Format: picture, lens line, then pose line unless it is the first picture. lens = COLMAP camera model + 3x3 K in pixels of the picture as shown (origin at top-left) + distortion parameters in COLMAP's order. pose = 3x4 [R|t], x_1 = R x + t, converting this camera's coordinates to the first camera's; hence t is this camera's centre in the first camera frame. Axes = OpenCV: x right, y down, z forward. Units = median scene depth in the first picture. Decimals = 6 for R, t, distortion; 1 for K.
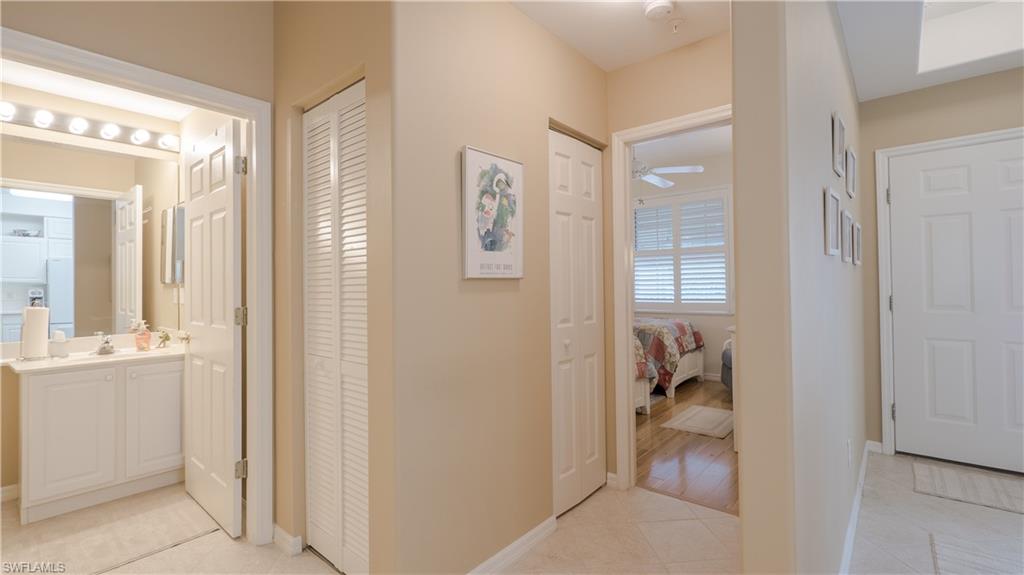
lens RADIAL K [[455.3, 0, 512.0], [0, 455.3, 287.5], [0, 0, 1]] dist [0.000555, -0.000073]
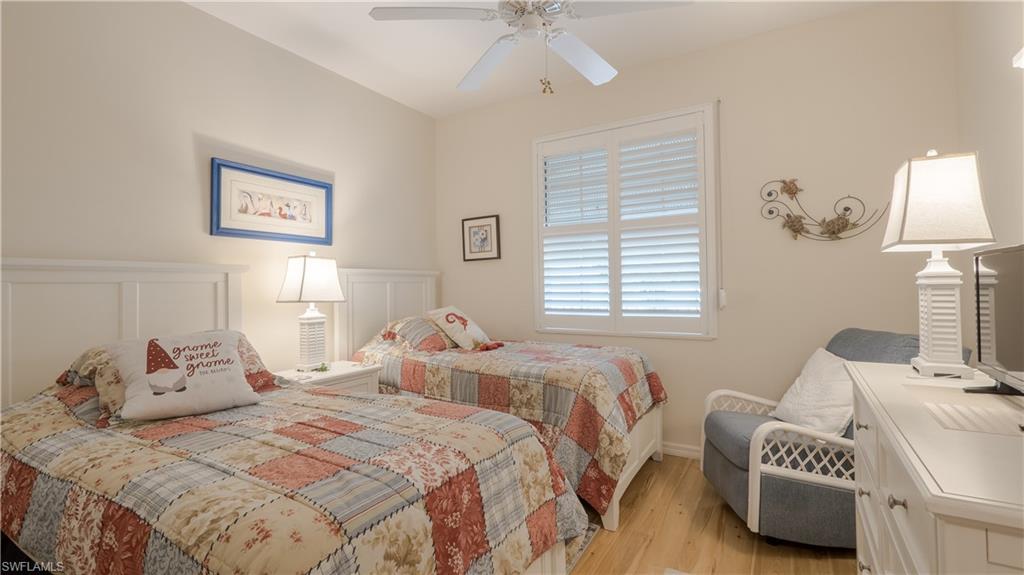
lens RADIAL K [[455.3, 0, 512.0], [0, 455.3, 287.5], [0, 0, 1]] dist [0.000555, -0.000073]
pose [[0.986444, -0.001657, 0.164090, 0.156606], [0.001656, 0.999999, 0.000146, -0.003530], [-0.164090, 0.000127, 0.986445, 0.505384]]
